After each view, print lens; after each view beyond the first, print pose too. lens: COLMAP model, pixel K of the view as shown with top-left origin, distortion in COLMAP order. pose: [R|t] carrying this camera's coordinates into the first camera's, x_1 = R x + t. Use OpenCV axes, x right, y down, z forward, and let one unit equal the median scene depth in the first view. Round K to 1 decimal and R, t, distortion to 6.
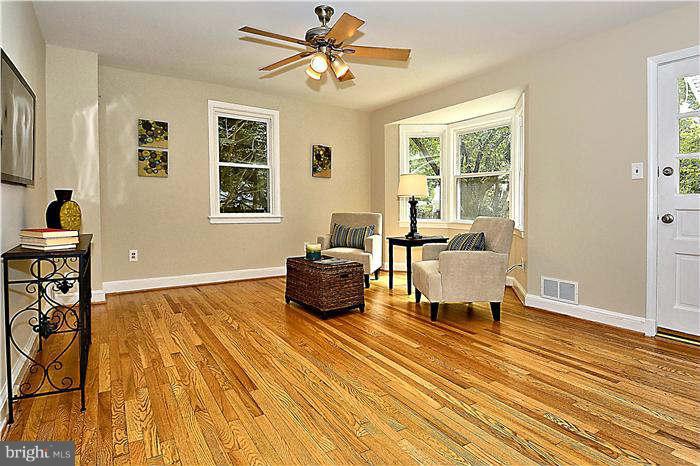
lens RADIAL K [[381.8, 0, 343.5], [0, 381.8, 237.1], [0, 0, 1]] dist [-0.000226, -0.005634]
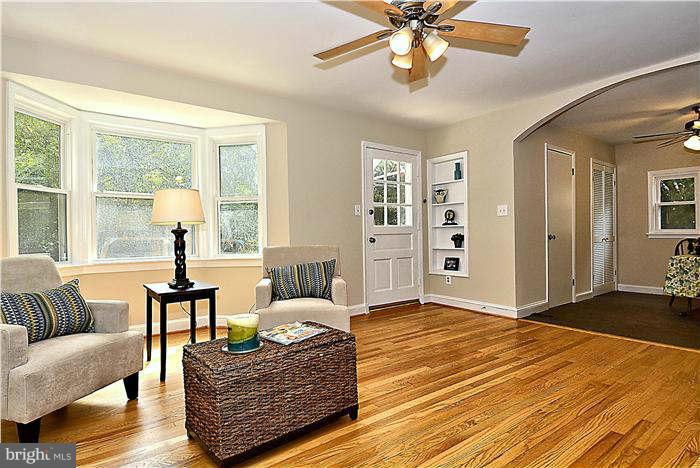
lens RADIAL K [[381.8, 0, 347.6], [0, 381.8, 234.9], [0, 0, 1]] dist [-0.000226, -0.005634]
pose [[-0.095333, -0.019396, 0.995256, -0.878788], [0.092696, 0.995293, 0.028275, -0.137739], [-0.991120, 0.094952, -0.093087, 1.363426]]
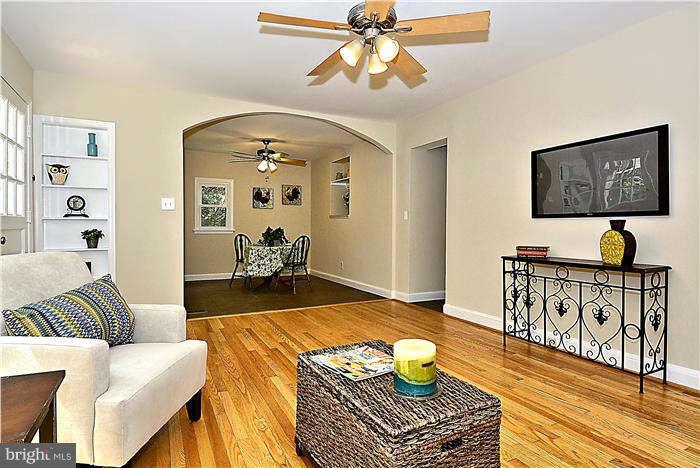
lens RADIAL K [[381.8, 0, 352.9], [0, 381.8, 230.2], [0, 0, 1]] dist [-0.000226, -0.005634]
pose [[-0.998050, -0.016228, 0.060273, -0.059857], [-0.010908, 0.996099, 0.087571, -0.169673], [-0.061459, 0.086743, -0.994333, 2.005809]]
